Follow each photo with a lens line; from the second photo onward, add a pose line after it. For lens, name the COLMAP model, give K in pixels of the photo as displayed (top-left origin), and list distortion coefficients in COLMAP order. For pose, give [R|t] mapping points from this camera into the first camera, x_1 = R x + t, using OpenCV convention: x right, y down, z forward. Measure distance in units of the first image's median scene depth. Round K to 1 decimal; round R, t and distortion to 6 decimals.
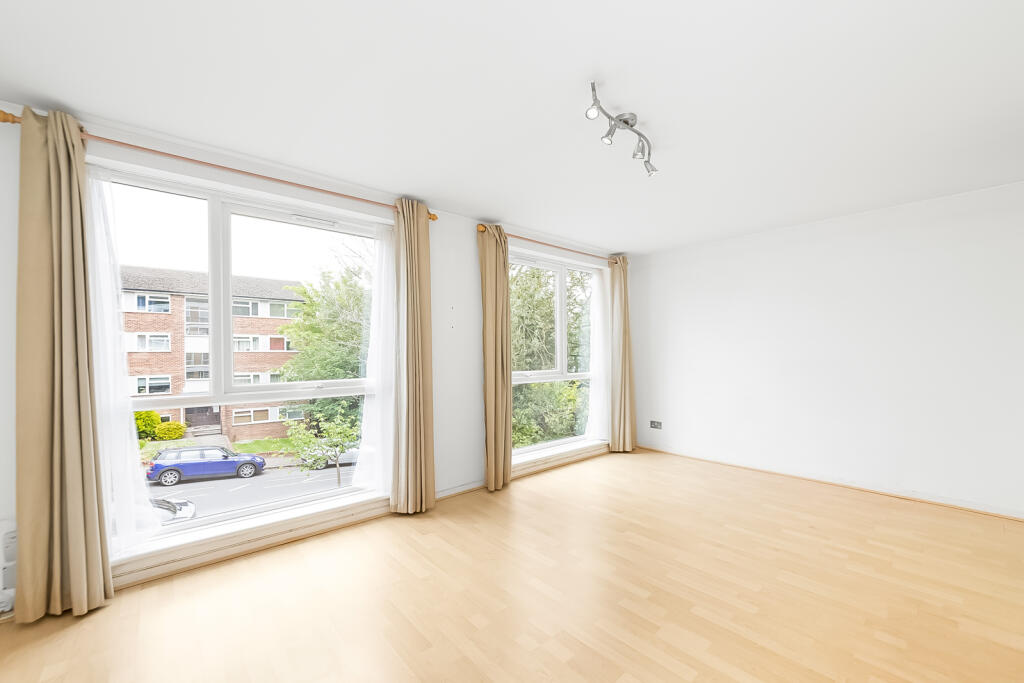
lens RADIAL K [[403.5, 0, 515.6], [0, 403.5, 352.7], [0, 0, 1]] dist [-0.007509, 0.000598]
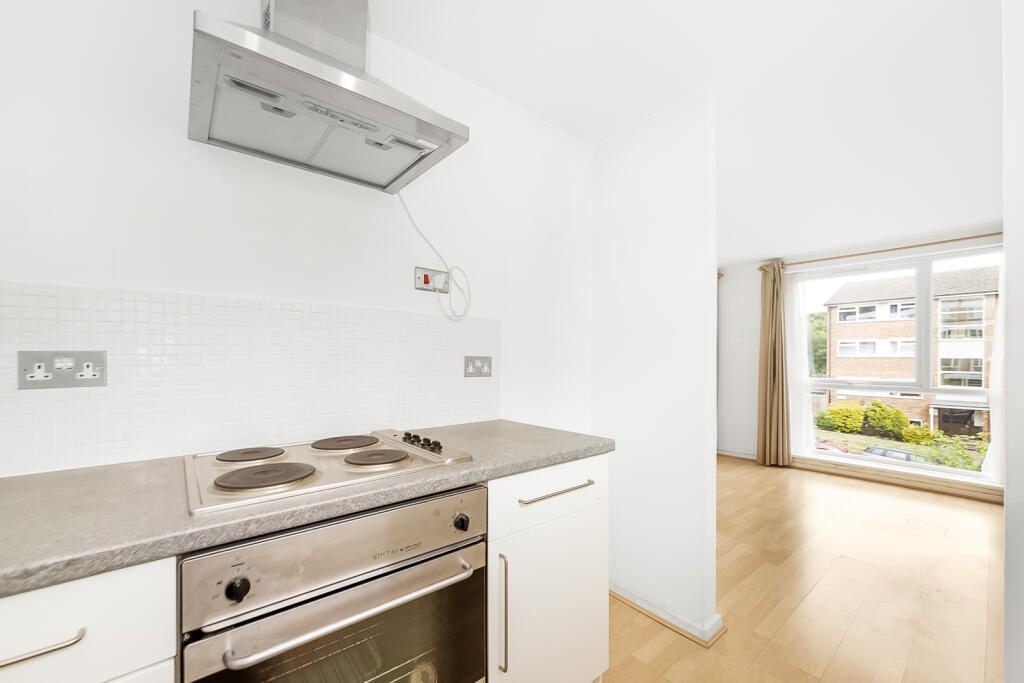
lens RADIAL K [[403.5, 0, 528.3], [0, 403.5, 354.1], [0, 0, 1]] dist [-0.007509, 0.000598]
pose [[0.000807, -0.004054, -0.999991, 0.902977], [-0.003385, 0.999986, -0.004057, -0.009841], [0.999994, 0.003388, 0.000793, 0.157536]]
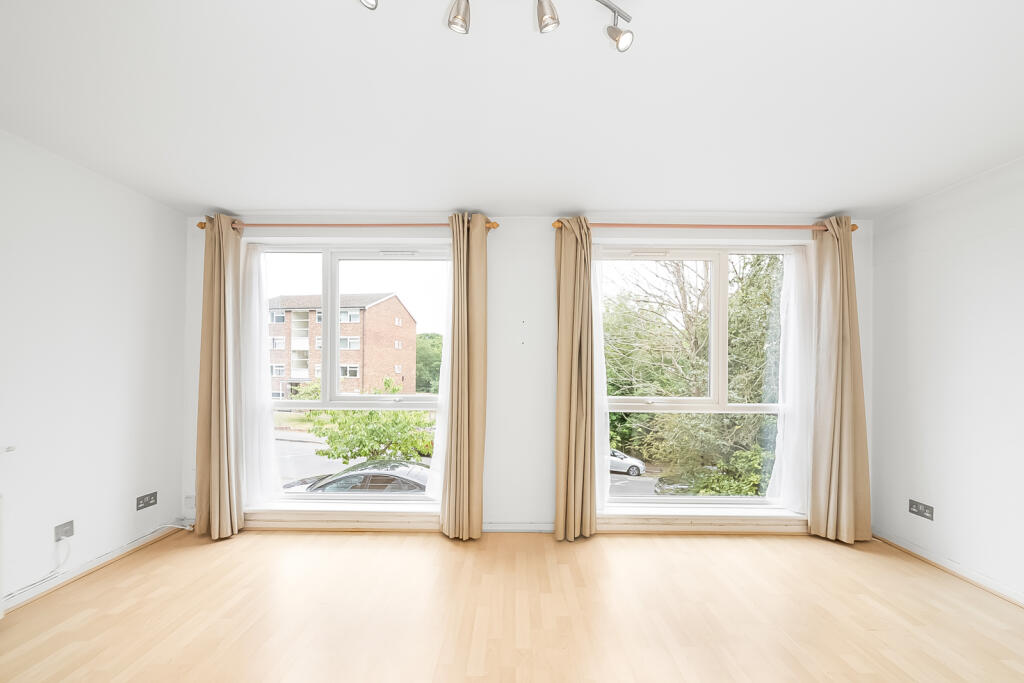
lens RADIAL K [[380.1, 0, 494.1], [0, 380.1, 367.5], [0, 0, 1]] dist [-0.006579, 0.000252]
pose [[0.749732, 0.007682, -0.661697, 0.247296], [-0.013308, 0.999905, -0.003470, -0.003801], [0.661608, 0.011407, 0.749763, 0.228261]]
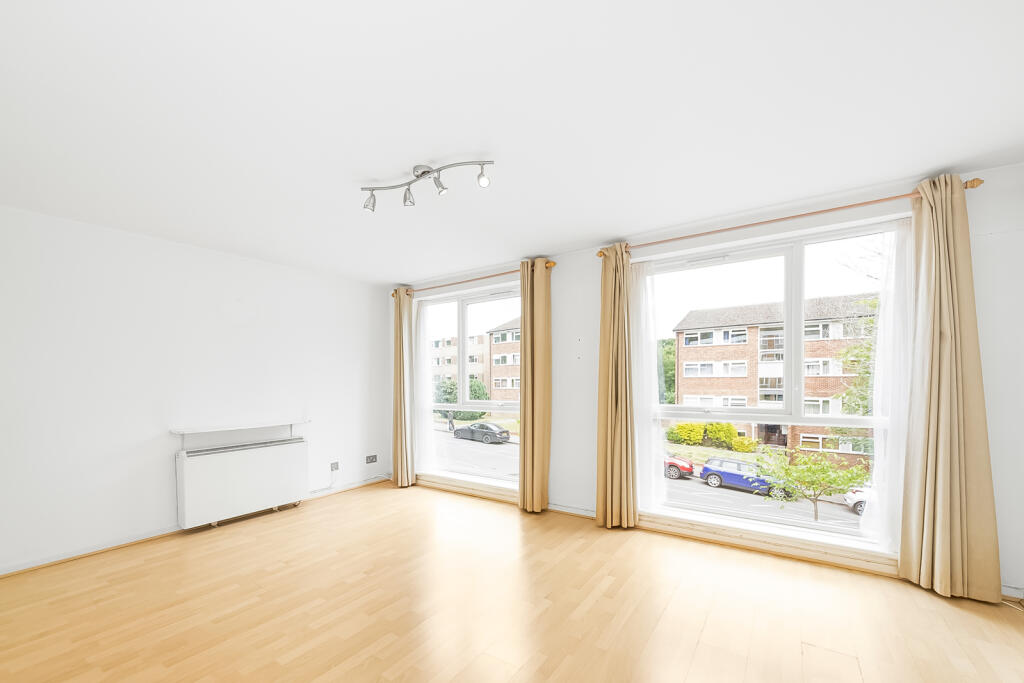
lens RADIAL K [[403.5, 0, 516.7], [0, 403.5, 385.5], [0, 0, 1]] dist [-0.007509, 0.000598]
pose [[0.262498, 0.015541, -0.964807, 0.574989], [0.005737, 0.999827, 0.017667, -0.008228], [0.964916, -0.010173, 0.262363, 0.391302]]
